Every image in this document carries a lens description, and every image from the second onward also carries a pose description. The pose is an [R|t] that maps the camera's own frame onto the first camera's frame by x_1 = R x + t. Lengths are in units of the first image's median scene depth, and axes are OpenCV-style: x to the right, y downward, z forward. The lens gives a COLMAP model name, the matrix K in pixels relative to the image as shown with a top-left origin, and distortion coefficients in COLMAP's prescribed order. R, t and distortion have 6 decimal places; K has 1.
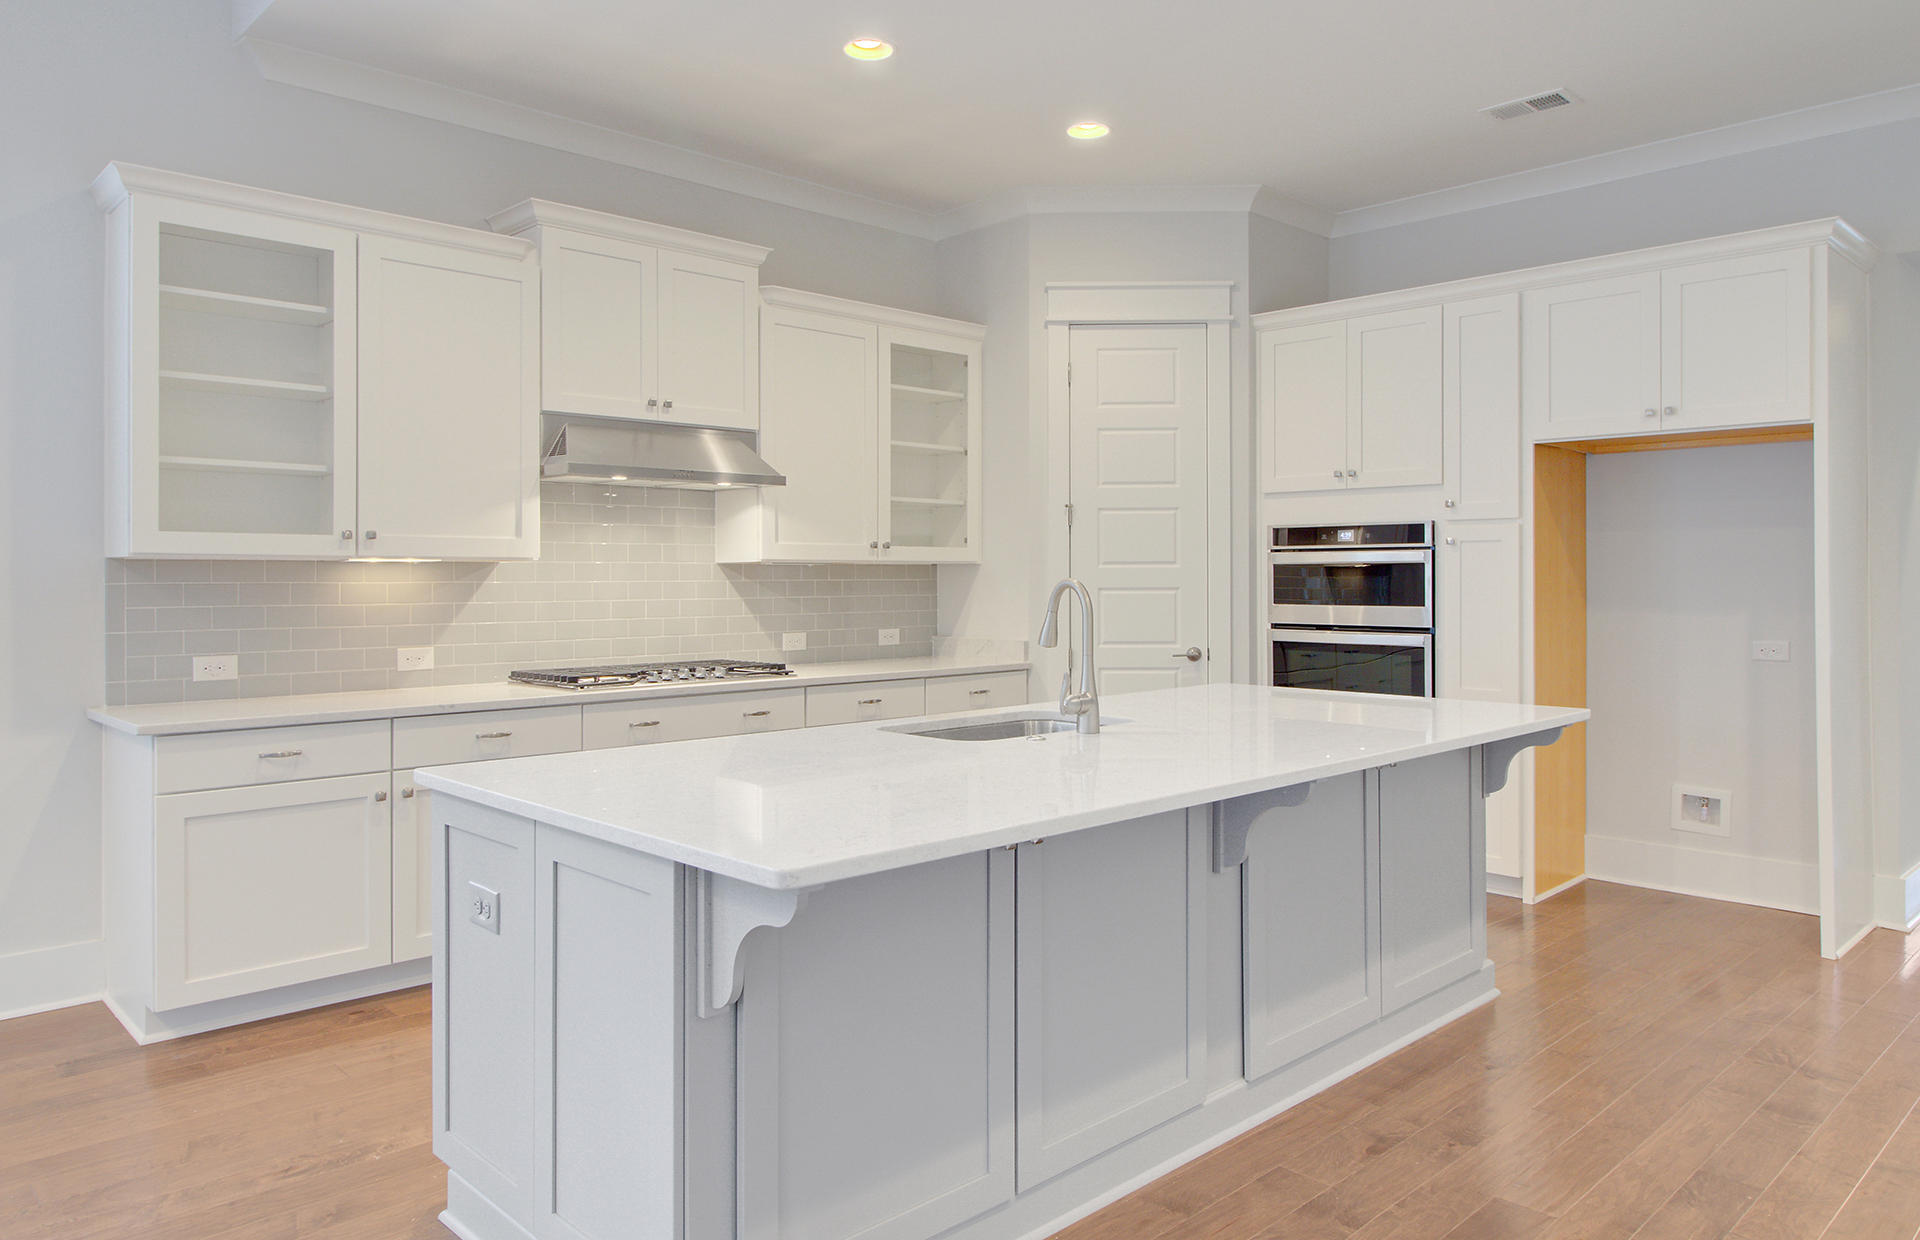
lens RADIAL K [[1263.9, 0, 944.4], [0, 1263.9, 575.7], [0, 0, 1]] dist [-0.020962, -0.000636]
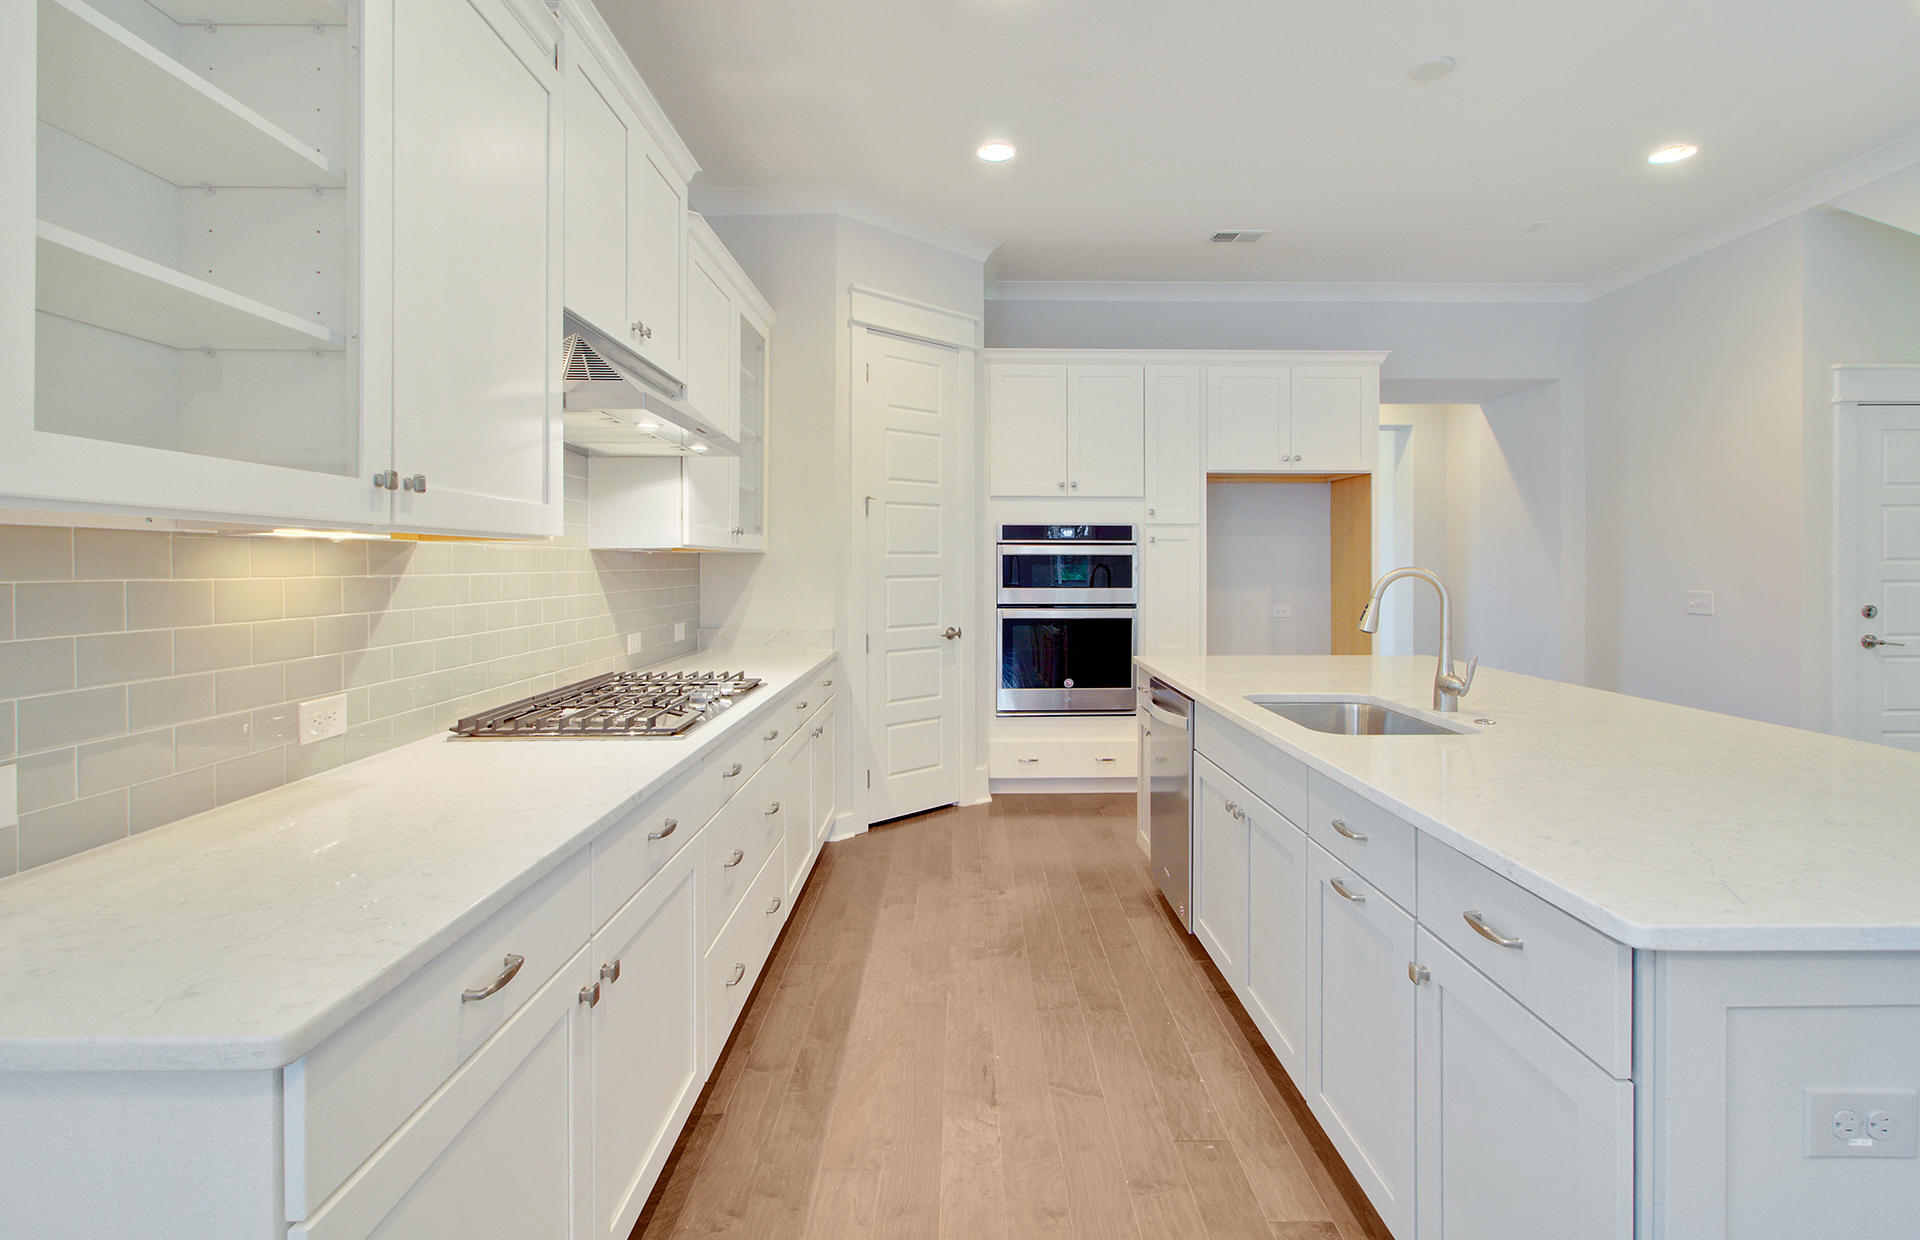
lens RADIAL K [[925.3, 0, 971.6], [0, 925.3, 555.4], [0, 0, 1]] dist [-0.002675, 0.000196]
pose [[0.668778, 0.007510, 0.743424, -0.445398], [0.000761, 0.999942, -0.010786, 0.000542], [-0.743461, 0.007779, 0.668734, 0.445928]]
